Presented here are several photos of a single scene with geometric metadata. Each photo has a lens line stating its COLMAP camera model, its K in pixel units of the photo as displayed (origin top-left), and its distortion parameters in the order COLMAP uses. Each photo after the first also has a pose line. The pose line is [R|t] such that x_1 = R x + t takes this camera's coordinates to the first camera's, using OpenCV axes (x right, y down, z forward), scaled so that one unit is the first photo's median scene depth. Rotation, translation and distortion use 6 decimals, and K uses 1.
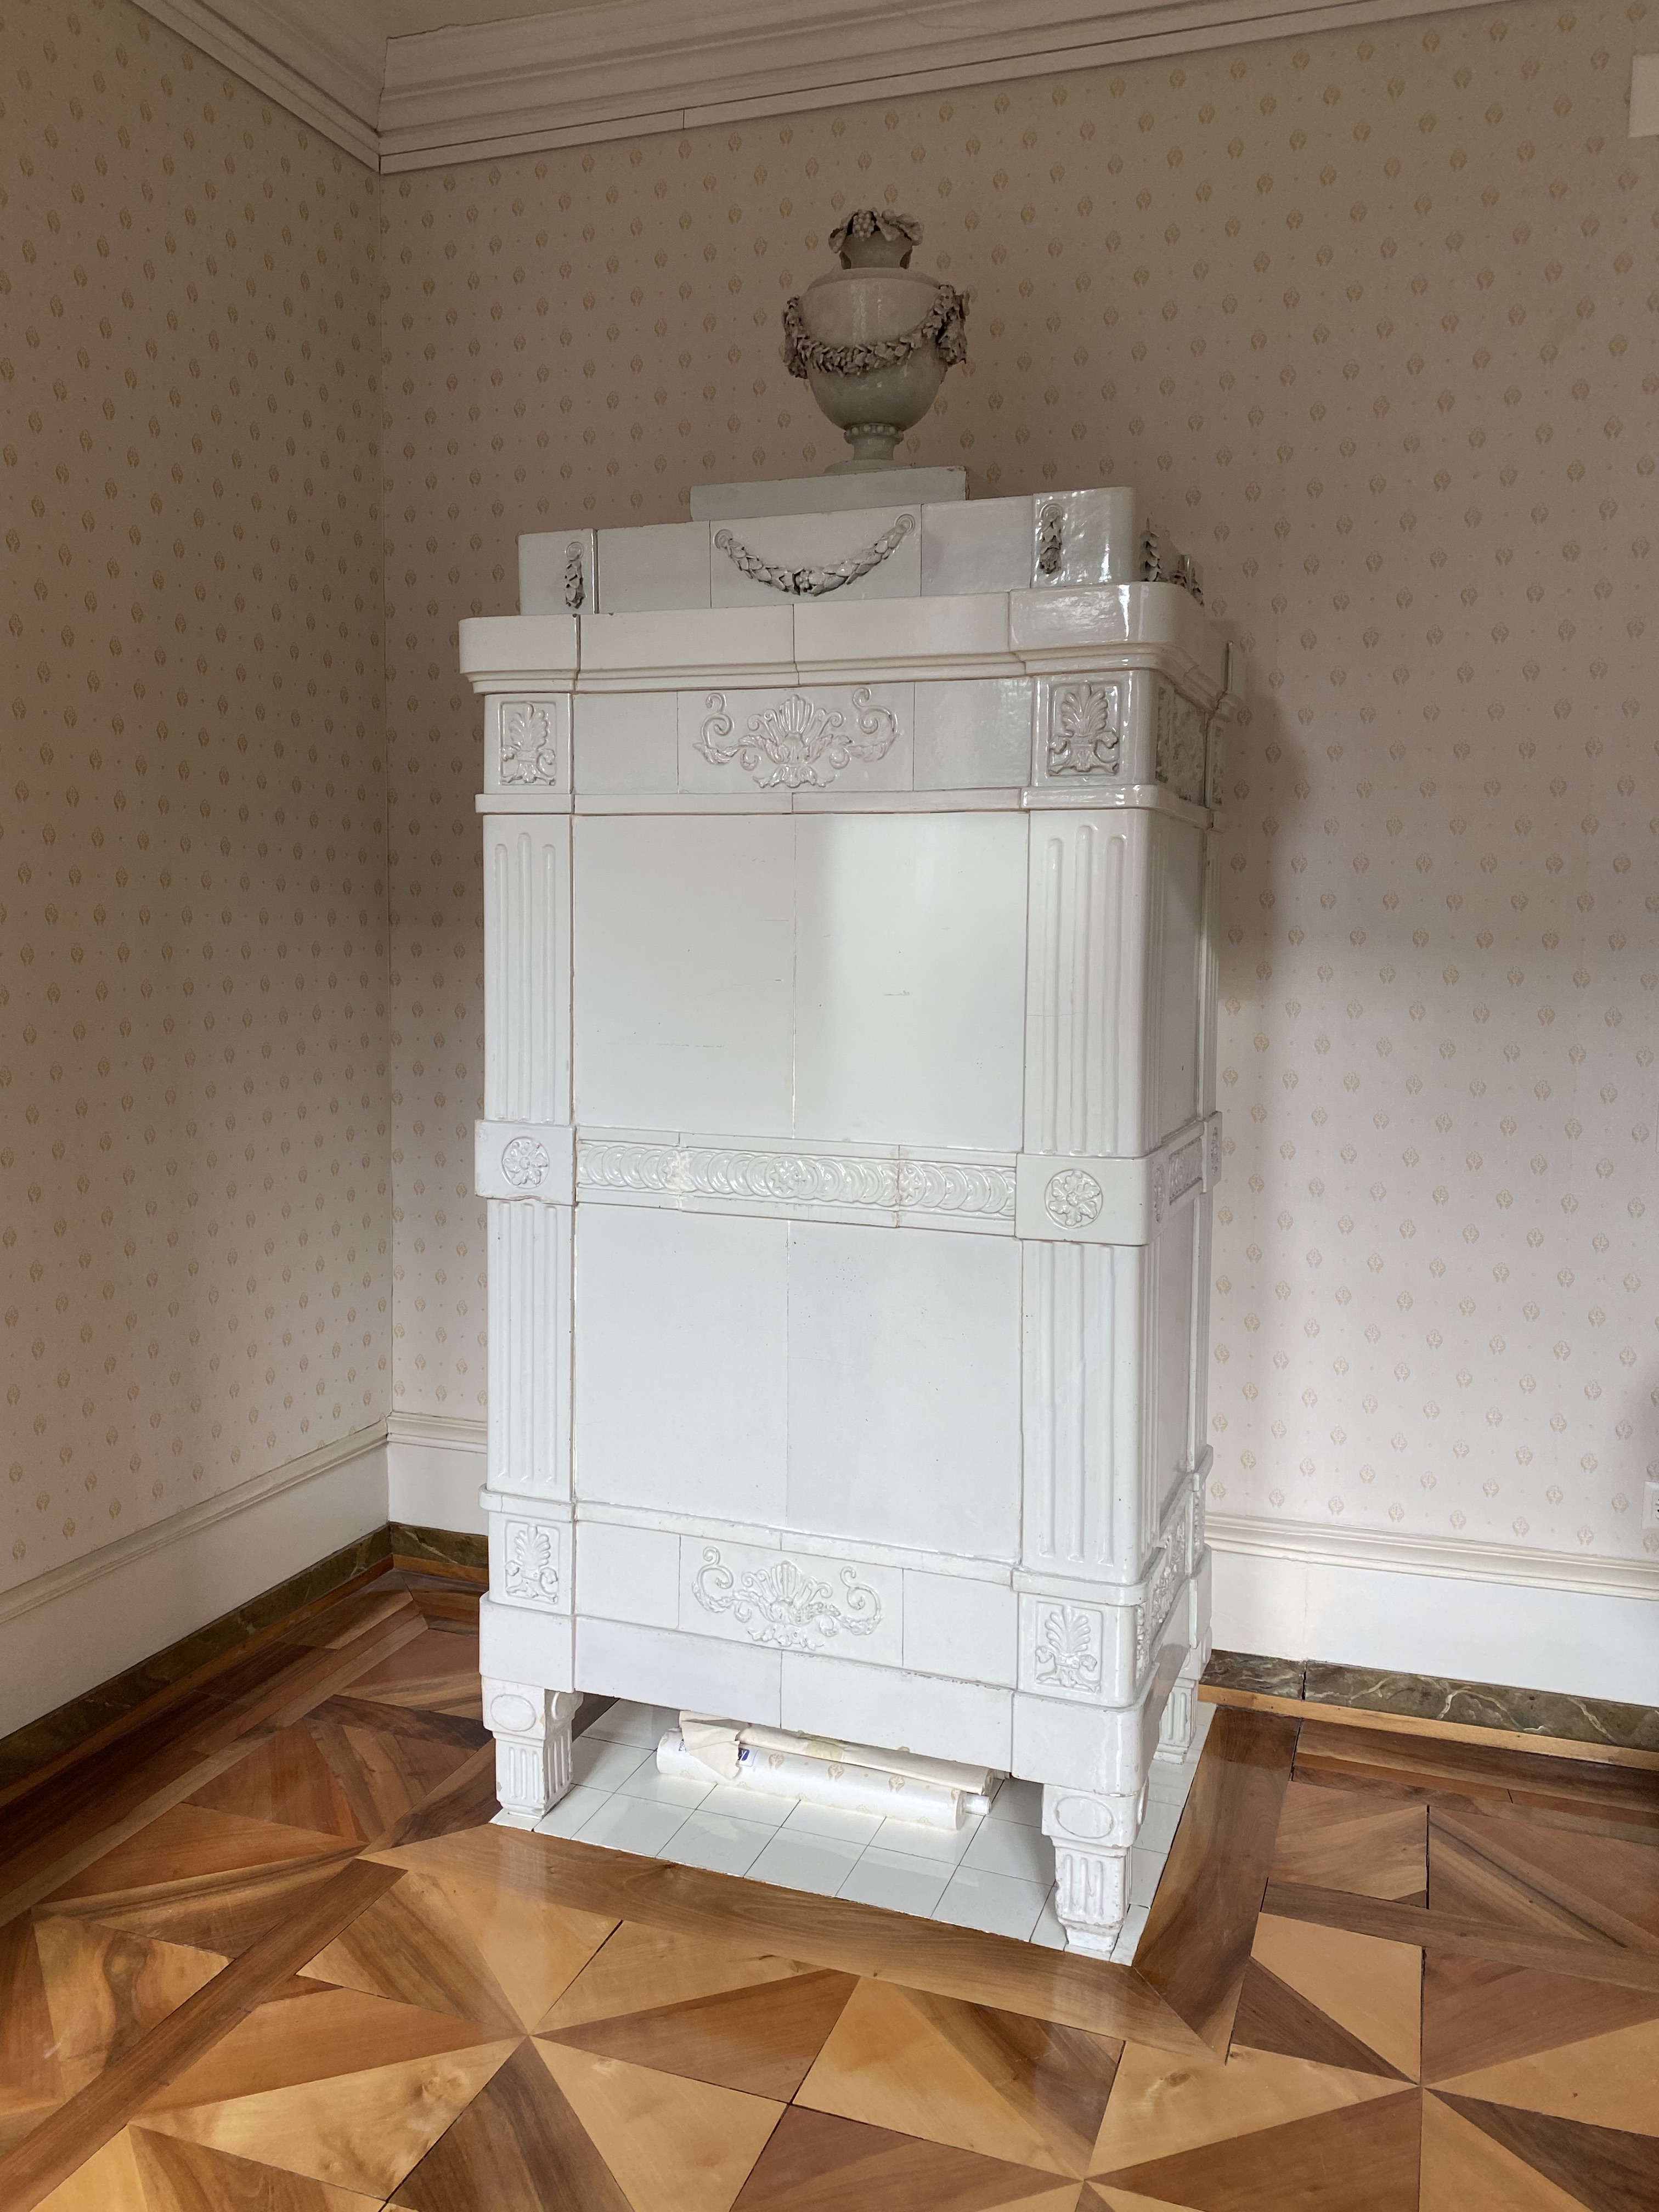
lens RADIAL K [[1714.7, 0, 831.6], [0, 1714.7, 1065.0], [0, 0, 1]] dist [-0.000781, 0.003450]
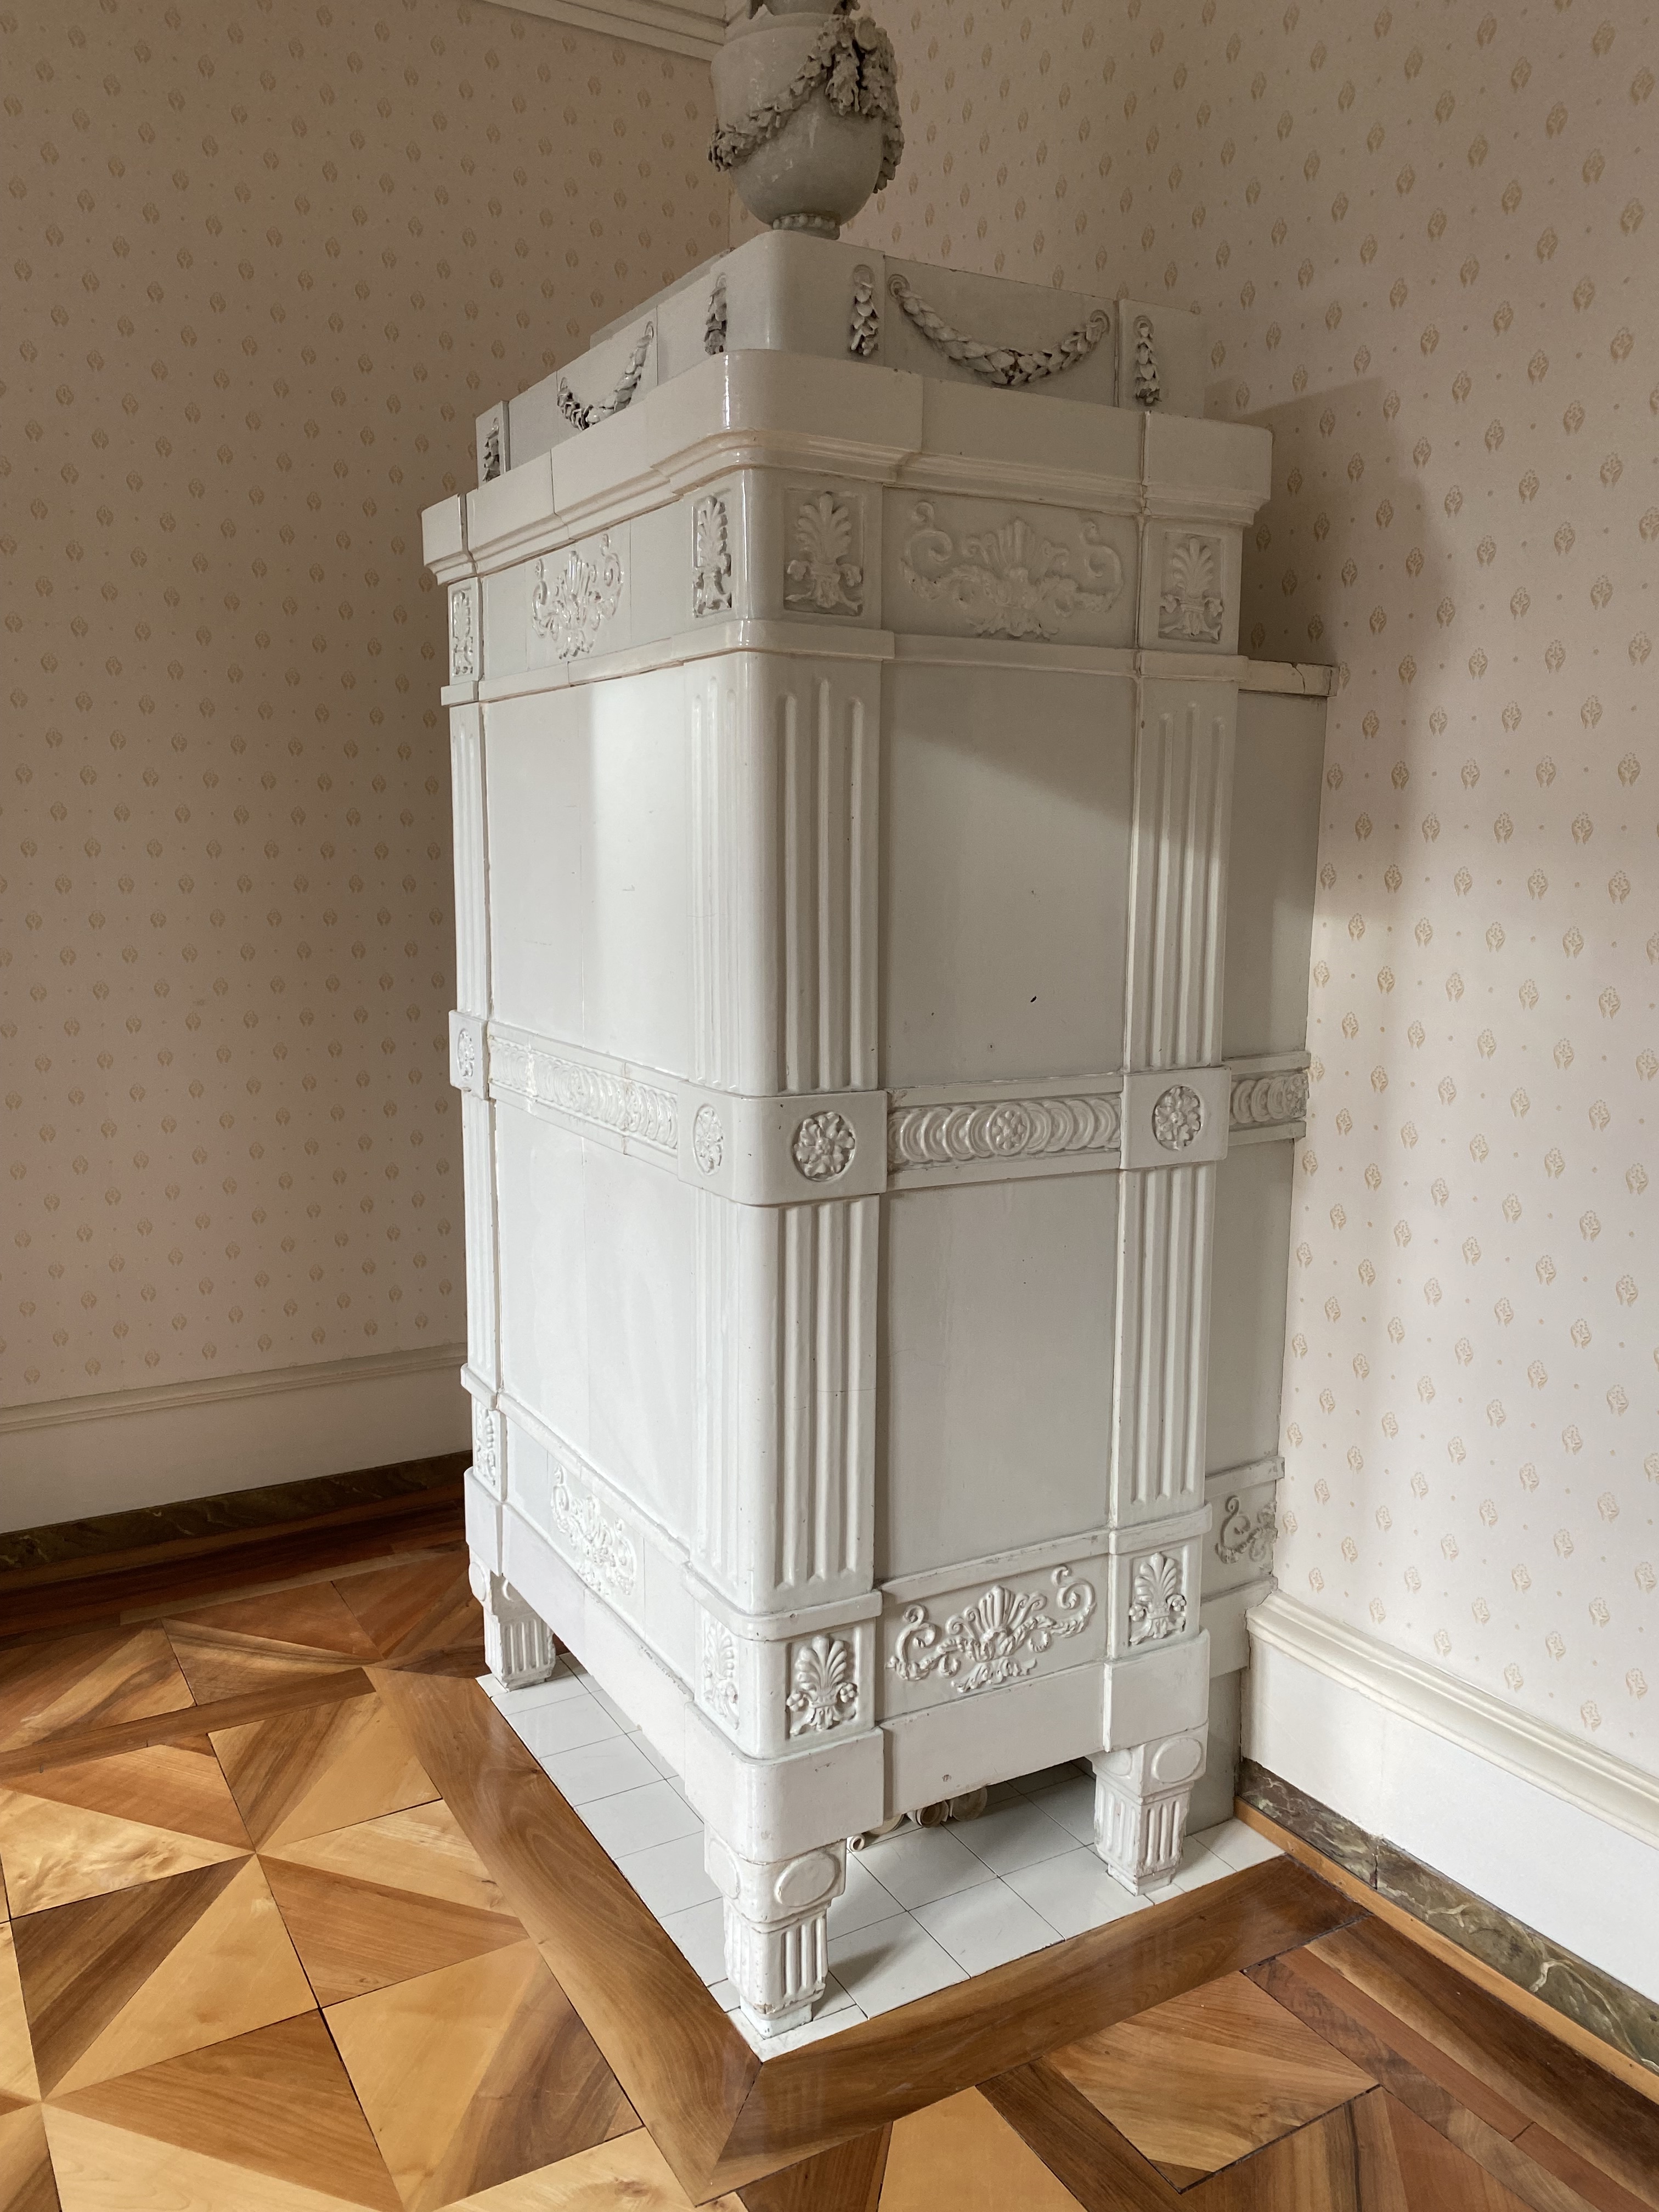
lens RADIAL K [[1690.7, 0, 829.5], [0, 1690.7, 1106.0], [0, 0, 1]] dist [-0.000264, 0.007005]
pose [[0.763814, 0.098269, -0.637911, 0.620858], [-0.058592, 0.994818, 0.083093, -0.007322], [0.642771, -0.026091, 0.765614, 0.368482]]
